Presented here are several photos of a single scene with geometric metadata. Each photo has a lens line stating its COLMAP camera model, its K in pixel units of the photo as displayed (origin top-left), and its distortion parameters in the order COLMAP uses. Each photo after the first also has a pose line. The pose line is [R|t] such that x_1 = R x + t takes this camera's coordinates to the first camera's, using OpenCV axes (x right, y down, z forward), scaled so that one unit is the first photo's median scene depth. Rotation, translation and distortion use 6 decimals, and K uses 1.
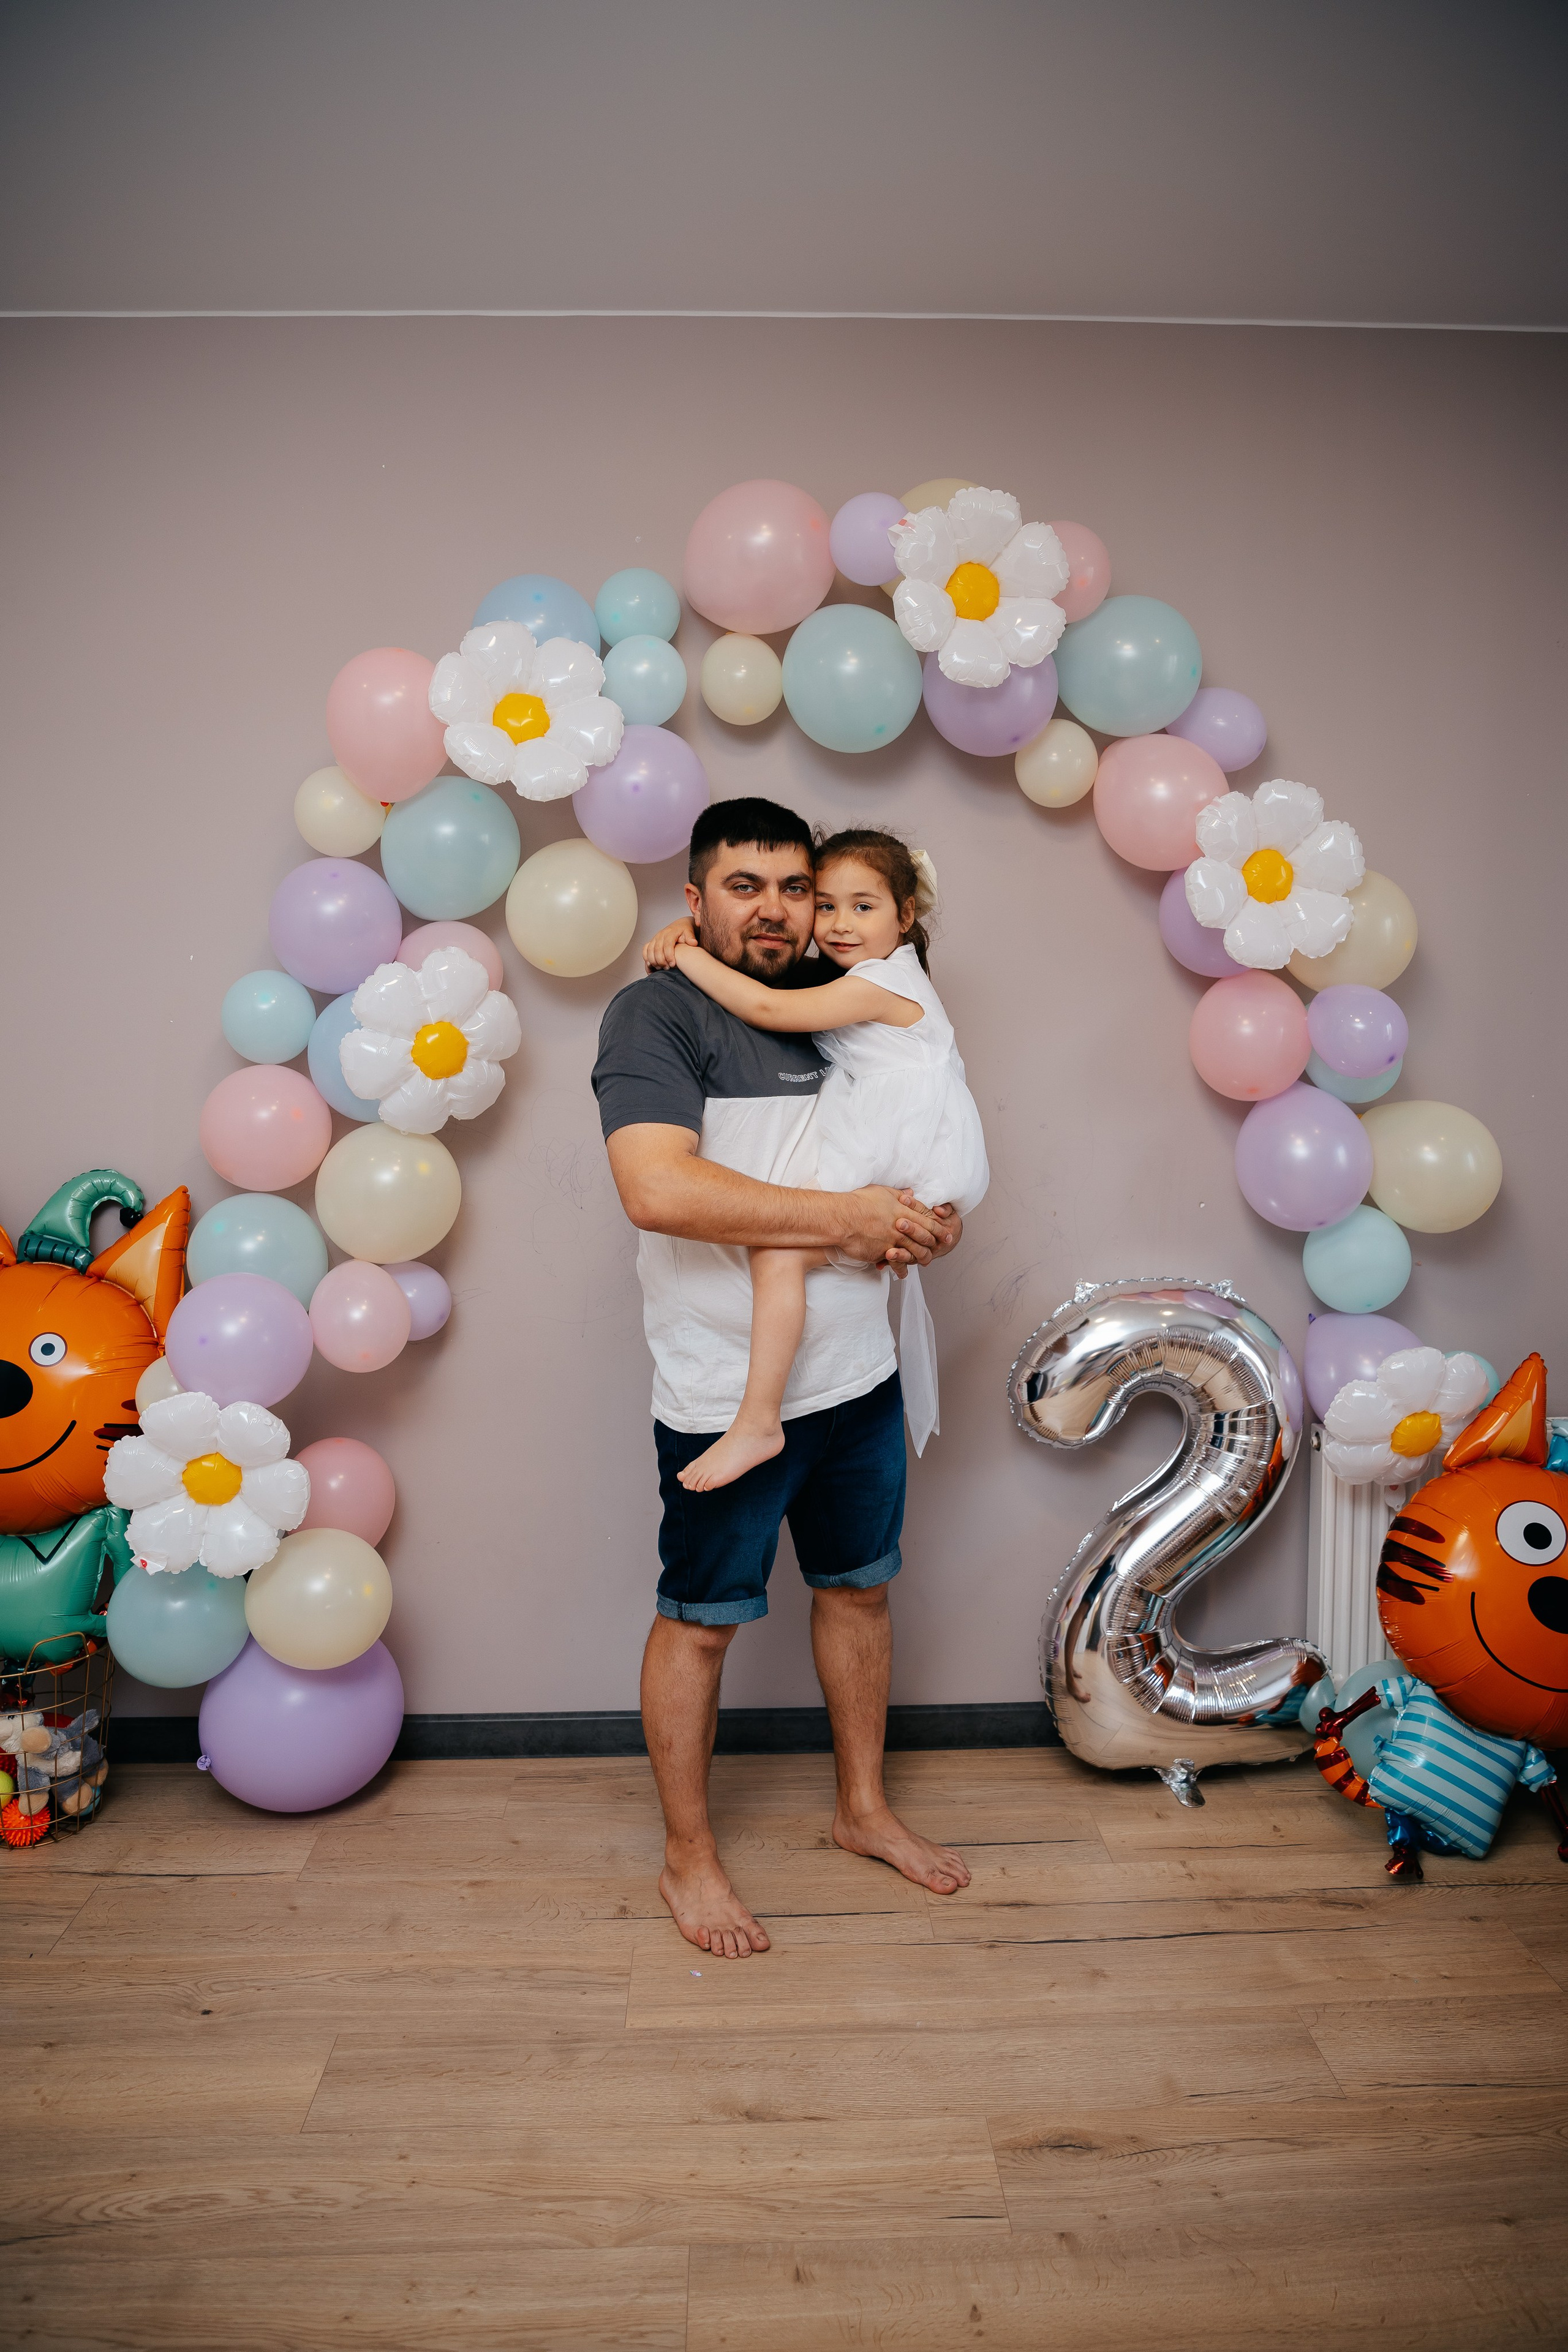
lens RADIAL K [[1591.2, 0, 788.7], [0, 1591.2, 1192.1], [0, 0, 1]] dist [-0.102803, 0.079269]
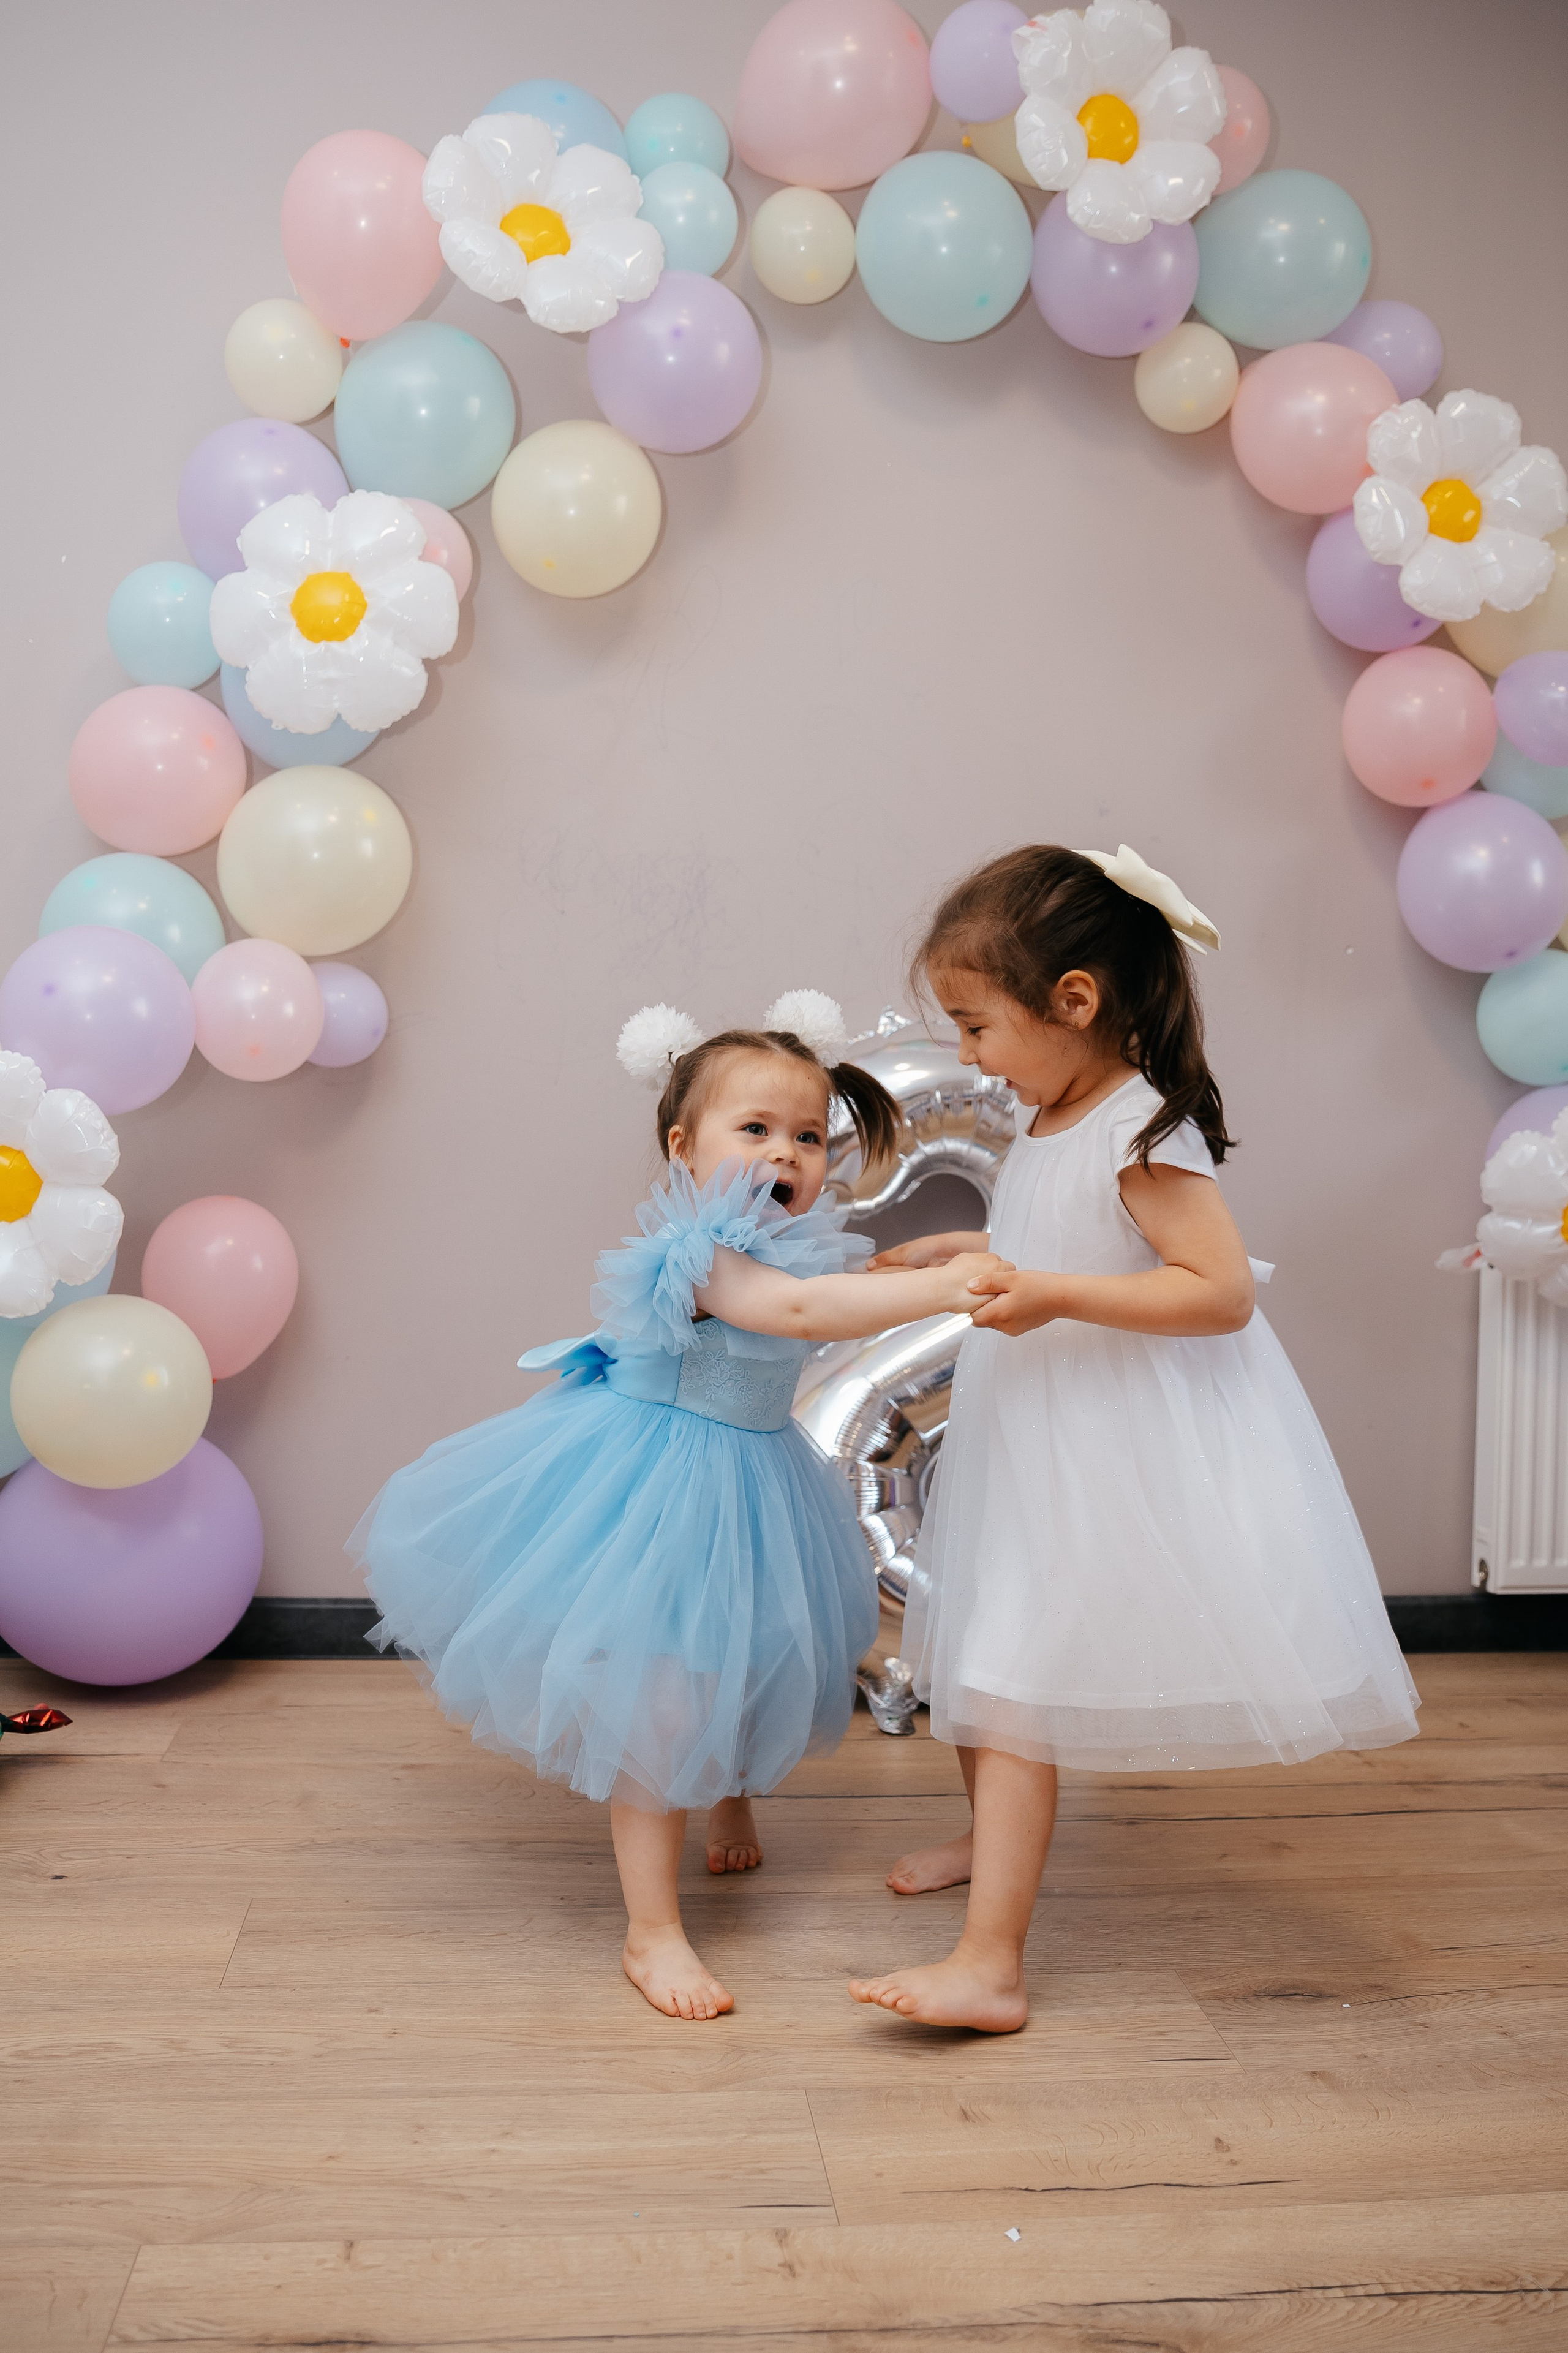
lens RADIAL K [[1995.9, 0, 786.4], [0, 1995.9, 1164.4], [0, 0, 1]] dist [-0.104615, 0.079963]
pose [[0.996290, 0.032833, 0.079551, -0.129562], [-0.027225, 0.997135, -0.070578, 0.265119], [-0.081640, 0.068150, 0.994329, 0.065052]]
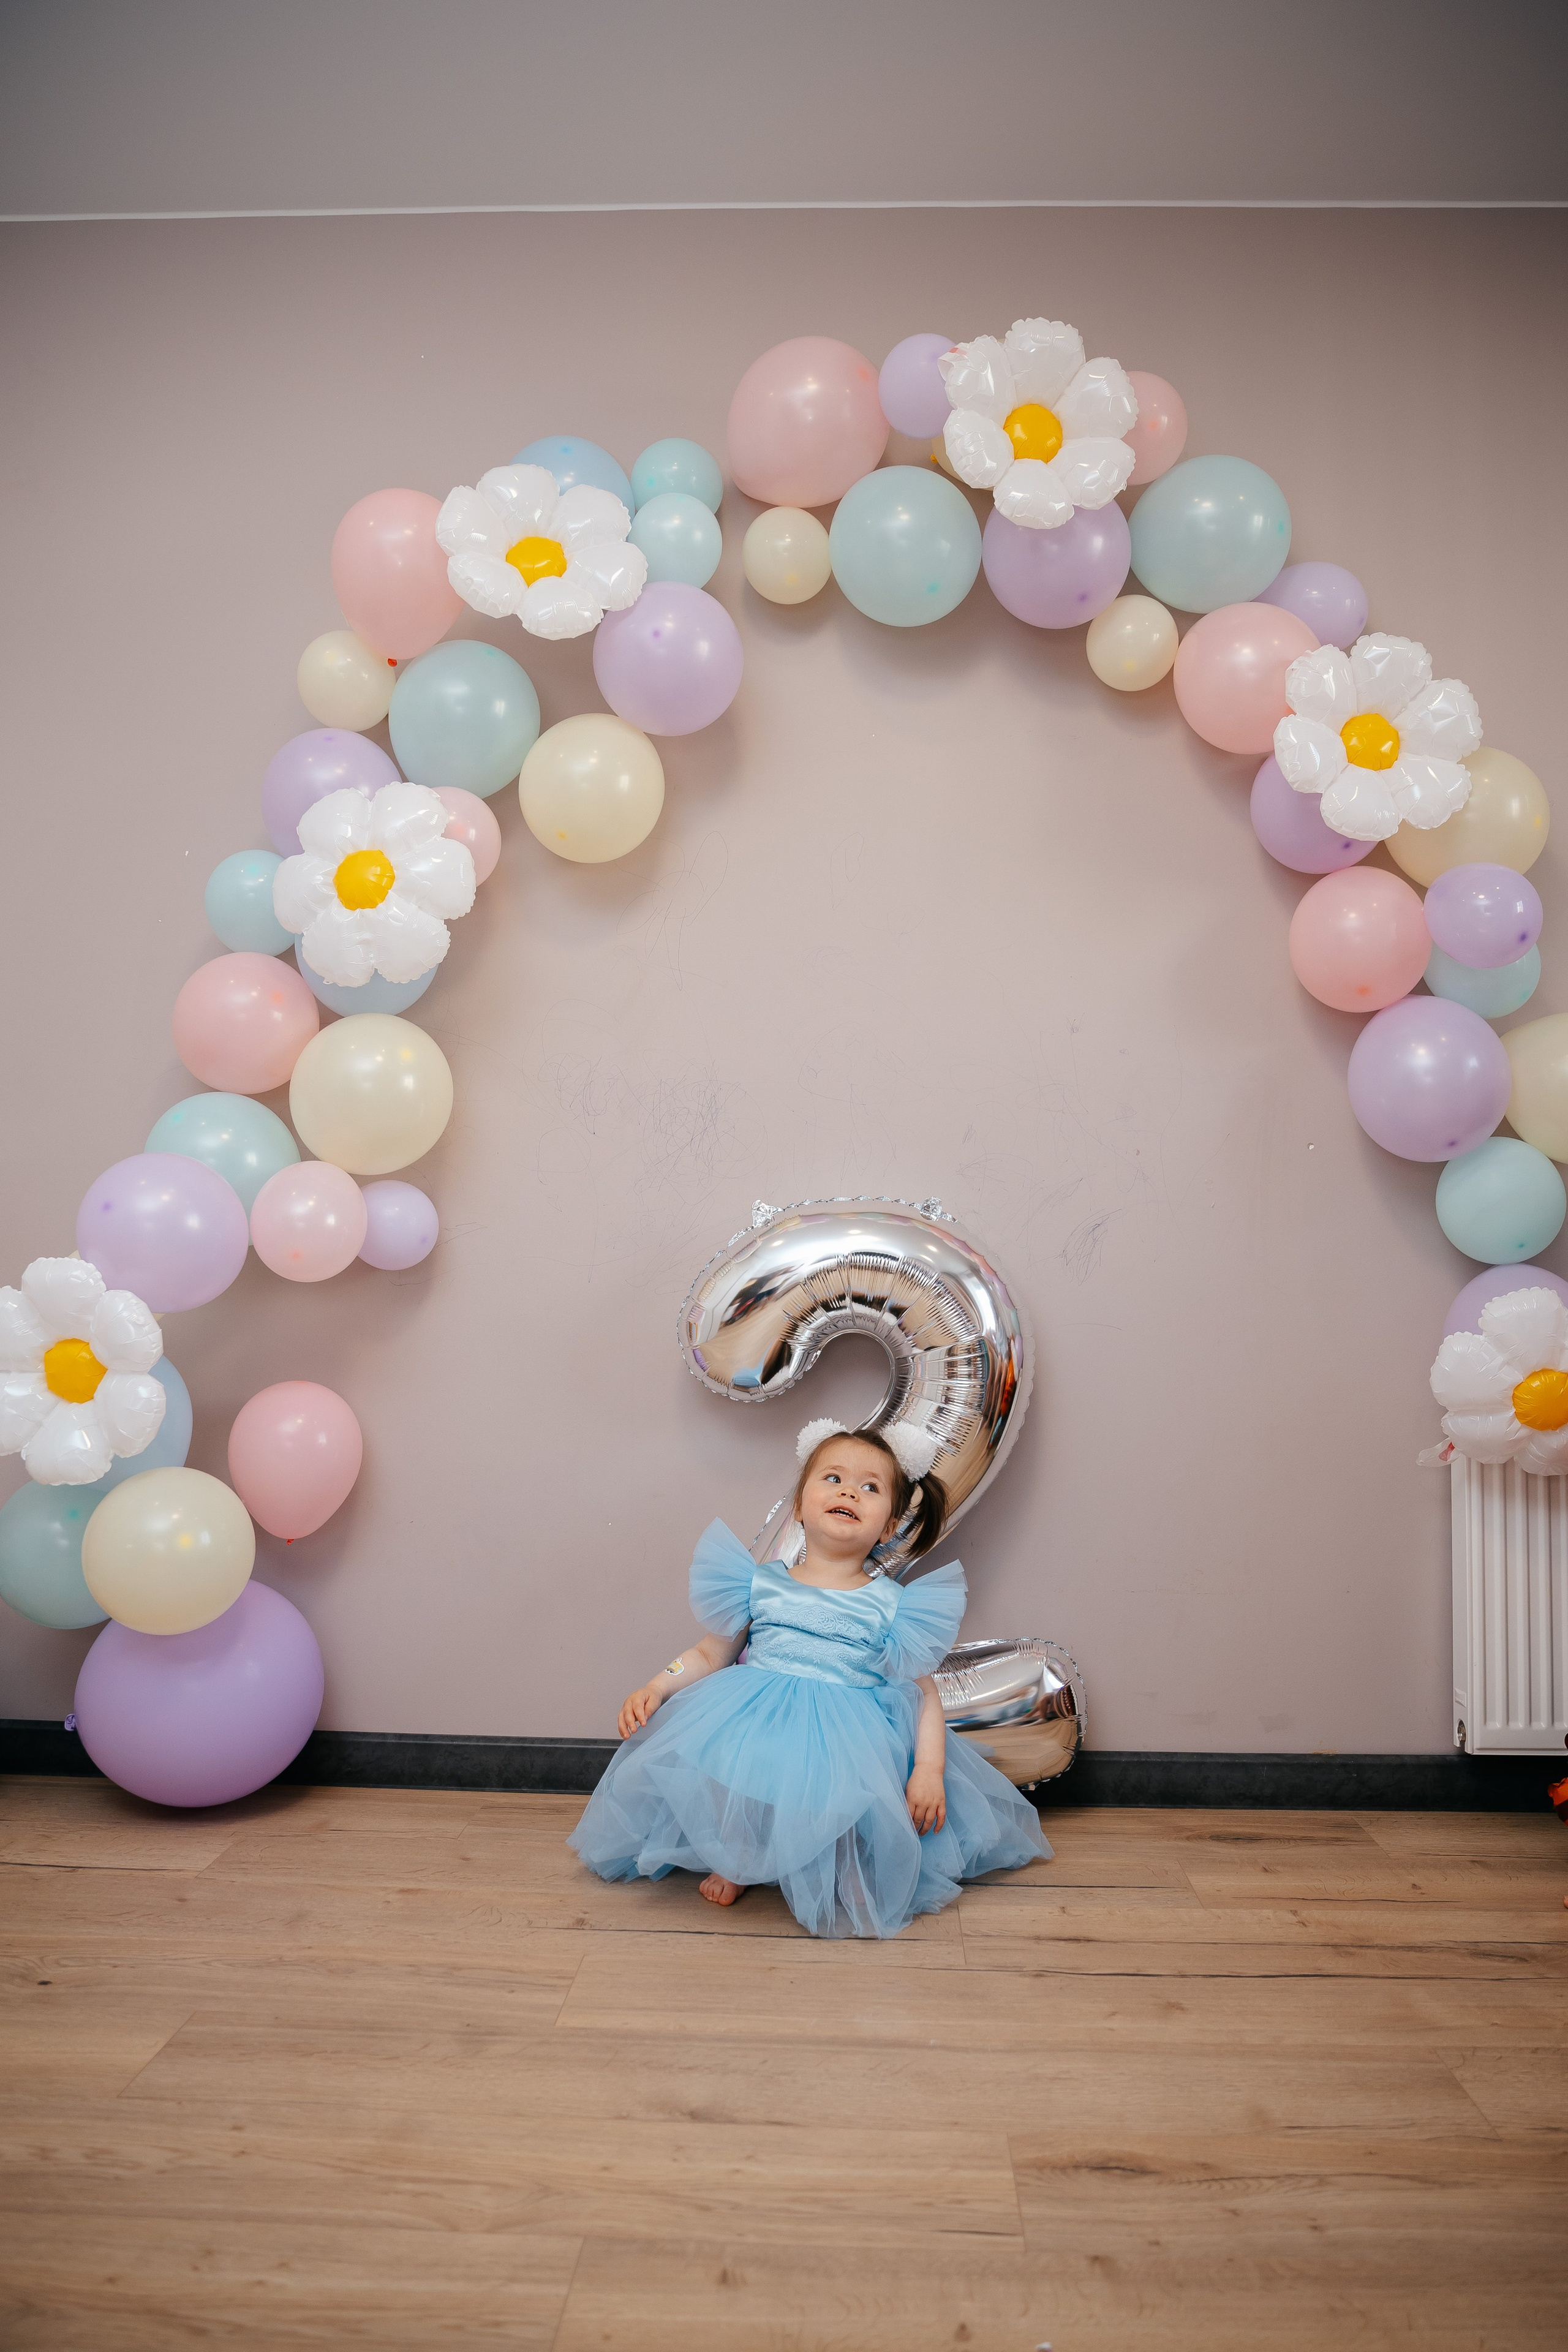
lens RADIAL K [[1684.8, 0, 801.5], [0, 1684.8, 1196.7], [0, 0, 1]] dist [-0.105448, 0.083082]
pose [[0.997206, 0.017037, -0.072733, 0.071647], [-0.028303, 0.987225, -0.156799, 0.254648], [0.069132, 0.158419, 0.984949, 0.129074]]
